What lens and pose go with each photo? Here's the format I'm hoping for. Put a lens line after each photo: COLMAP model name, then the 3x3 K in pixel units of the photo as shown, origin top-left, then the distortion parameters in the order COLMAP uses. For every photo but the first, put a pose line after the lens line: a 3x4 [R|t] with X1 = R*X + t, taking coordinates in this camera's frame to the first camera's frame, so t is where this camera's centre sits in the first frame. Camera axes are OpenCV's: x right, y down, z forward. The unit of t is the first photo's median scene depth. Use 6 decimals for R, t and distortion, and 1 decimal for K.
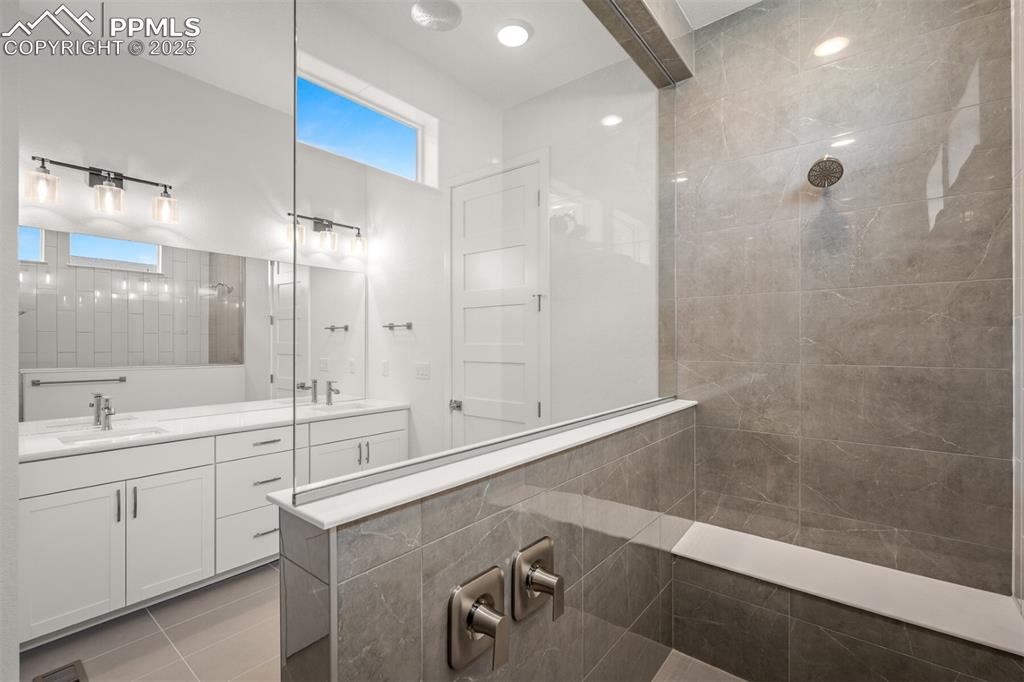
lens RADIAL K [[463.8, 0, 516.5], [0, 463.8, 345.6], [0, 0, 1]] dist [0.015994, -0.001000]
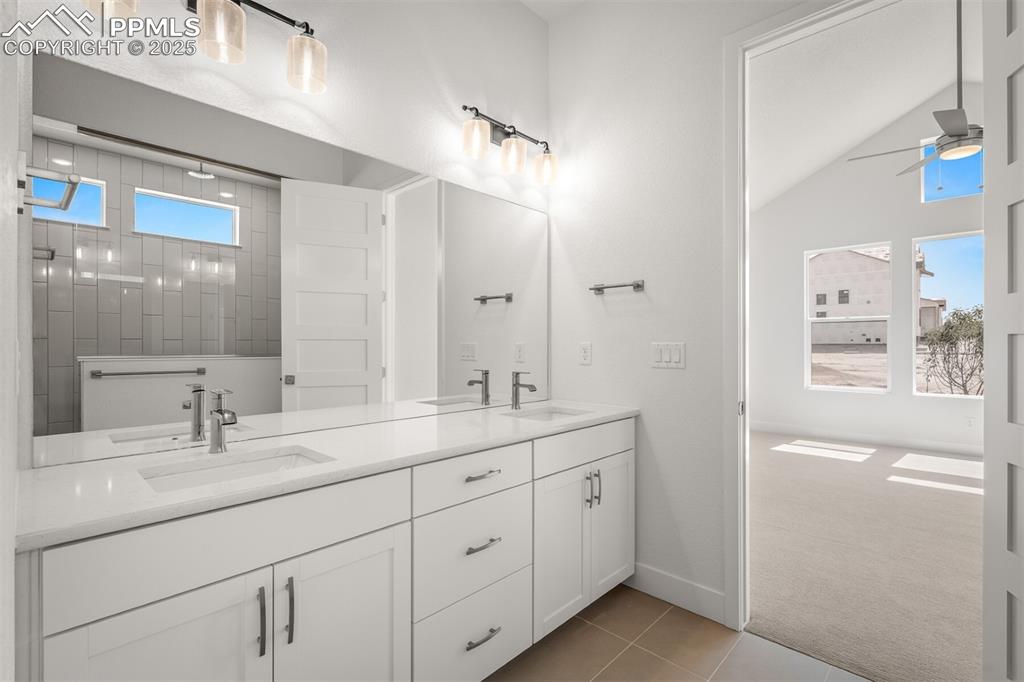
lens RADIAL K [[463.8, 0, 508.8], [0, 463.8, 346.6], [0, 0, 1]] dist [0.015994, -0.001000]
pose [[0.997375, 0.000228, -0.072415, -0.361881], [-0.000378, 0.999998, -0.002069, 0.042604], [0.072414, 0.002091, 0.997372, 0.351179]]
